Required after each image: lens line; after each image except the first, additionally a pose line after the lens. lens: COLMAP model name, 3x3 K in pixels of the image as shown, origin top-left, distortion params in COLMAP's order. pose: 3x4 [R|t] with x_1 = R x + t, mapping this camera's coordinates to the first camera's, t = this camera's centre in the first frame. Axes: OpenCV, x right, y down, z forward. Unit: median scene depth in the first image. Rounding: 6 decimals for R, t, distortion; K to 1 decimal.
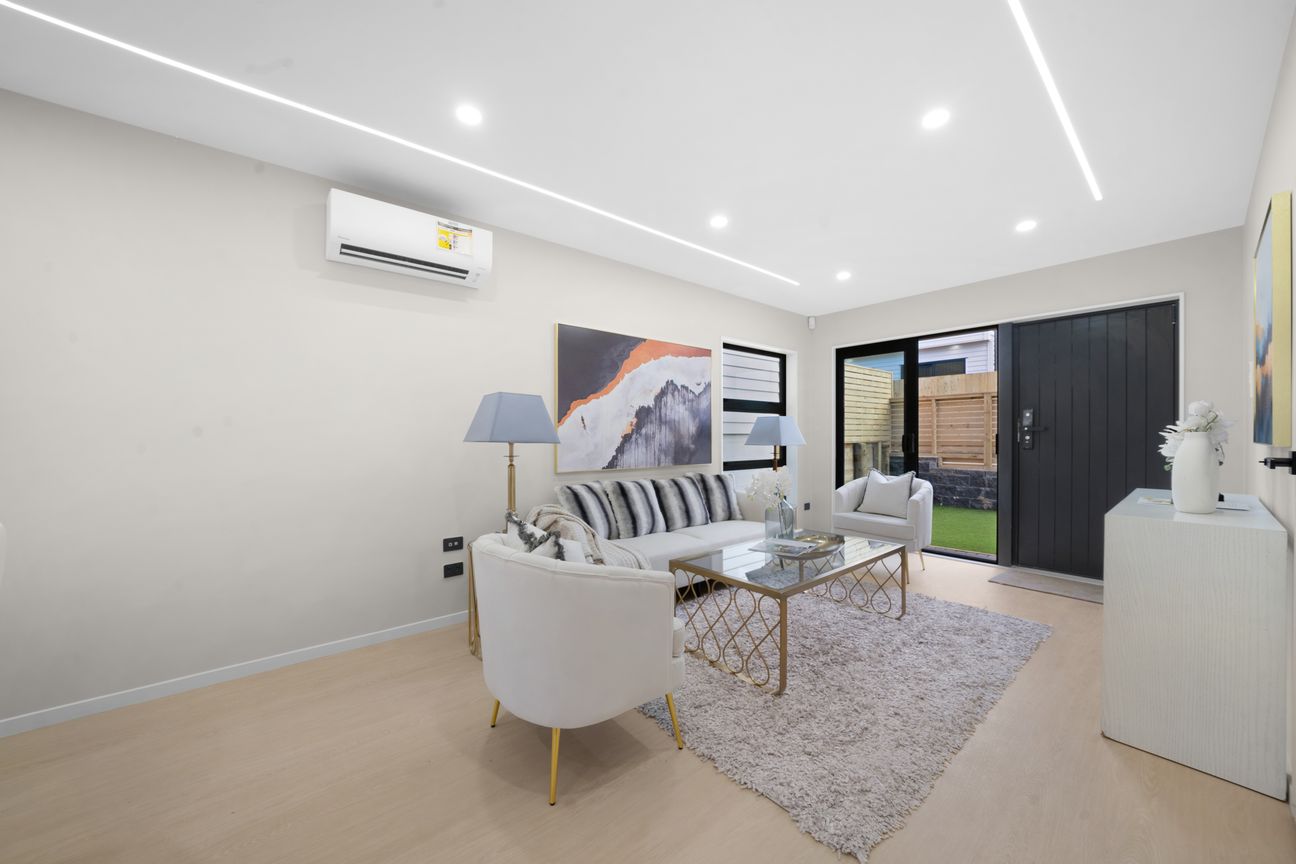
lens RADIAL K [[450.0, 0, 647.7], [0, 450.0, 436.5], [0, 0, 1]] dist [-0.001182, -0.000010]
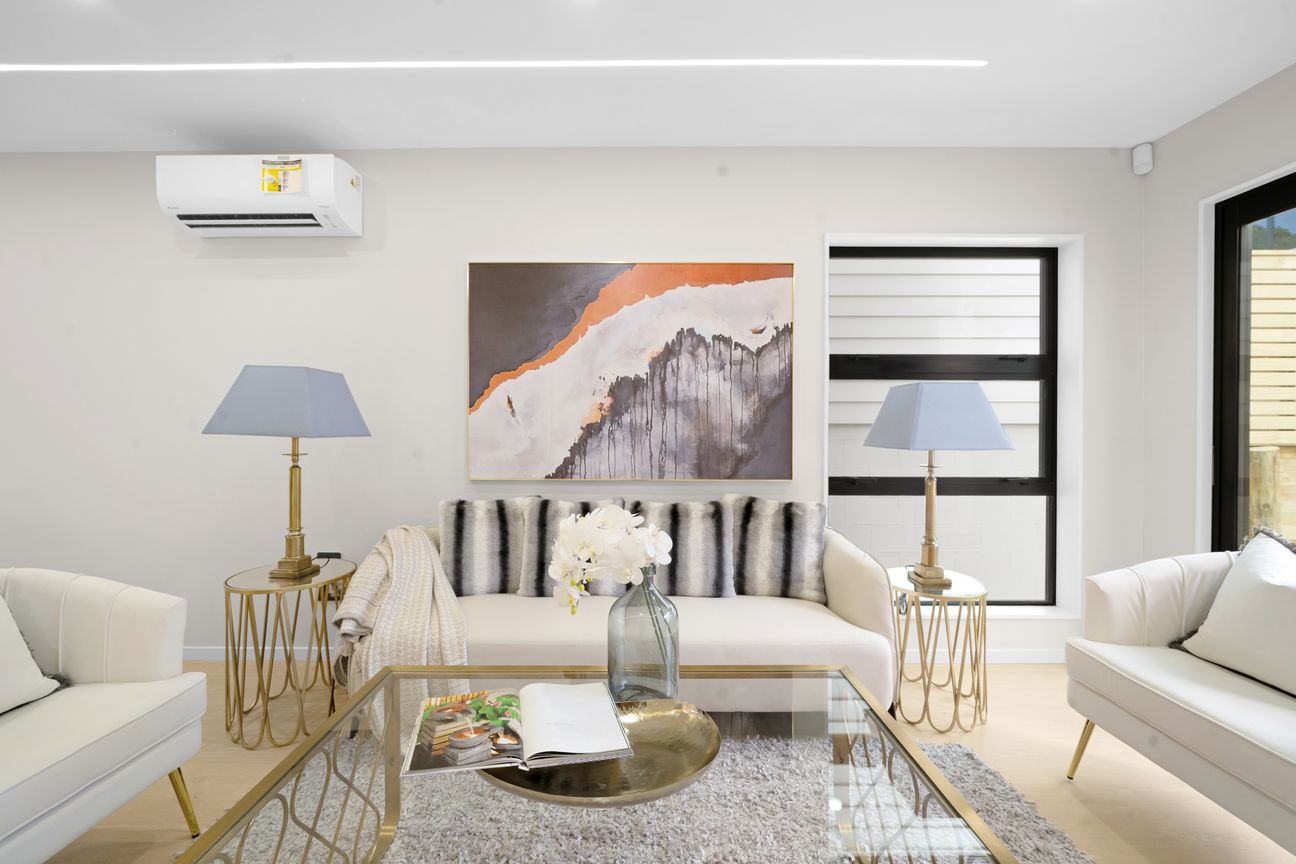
lens RADIAL K [[500.9, 0, 647.2], [0, 500.9, 428.8], [0, 0, 1]] dist [-0.008876, 0.000266]
pose [[0.776212, 0.011985, -0.630358, 0.421537], [-0.004509, 0.999899, 0.013459, -0.007366], [0.630456, -0.007605, 0.776188, 0.487720]]
